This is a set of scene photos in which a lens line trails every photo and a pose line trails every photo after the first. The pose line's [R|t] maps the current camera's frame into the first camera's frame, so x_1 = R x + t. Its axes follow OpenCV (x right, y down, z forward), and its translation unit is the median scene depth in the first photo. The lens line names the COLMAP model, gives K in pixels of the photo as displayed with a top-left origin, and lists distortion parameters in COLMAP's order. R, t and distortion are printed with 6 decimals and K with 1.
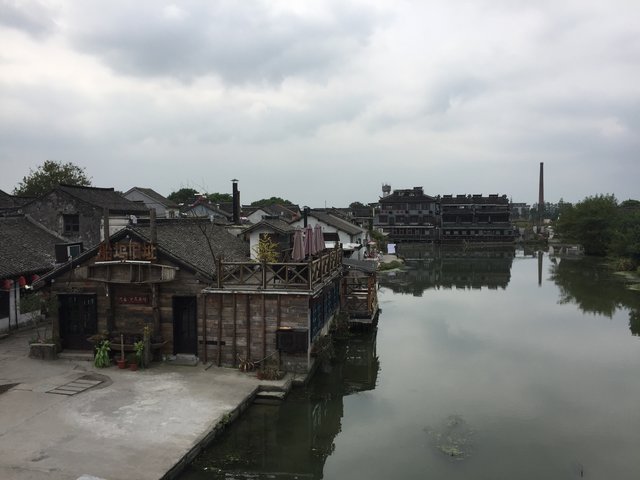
lens RADIAL K [[543.4, 0, 320.0], [0, 543.4, 240.0], [0, 0, 1]] dist [0.073425, -0.101254]
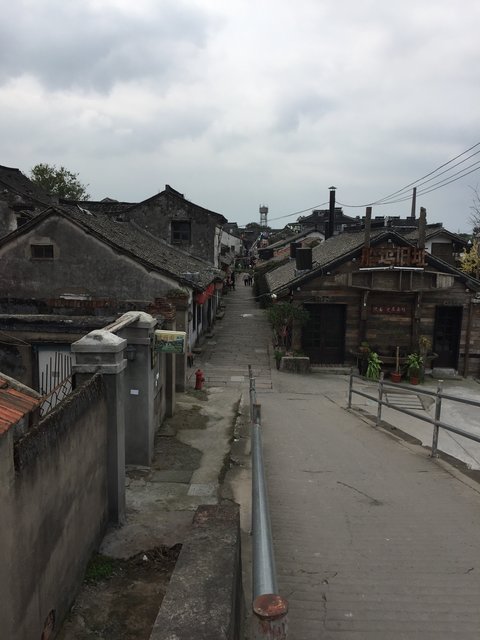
lens RADIAL K [[543.4, 0, 240.0], [0, 543.4, 320.0], [0, 0, 1]] dist [0.073425, -0.101254]
pose [[0.994723, 0.002065, 0.102579, -0.692279], [-0.012831, 0.994452, 0.104409, 0.033302], [-0.101795, -0.105175, 0.989230, 0.113772]]
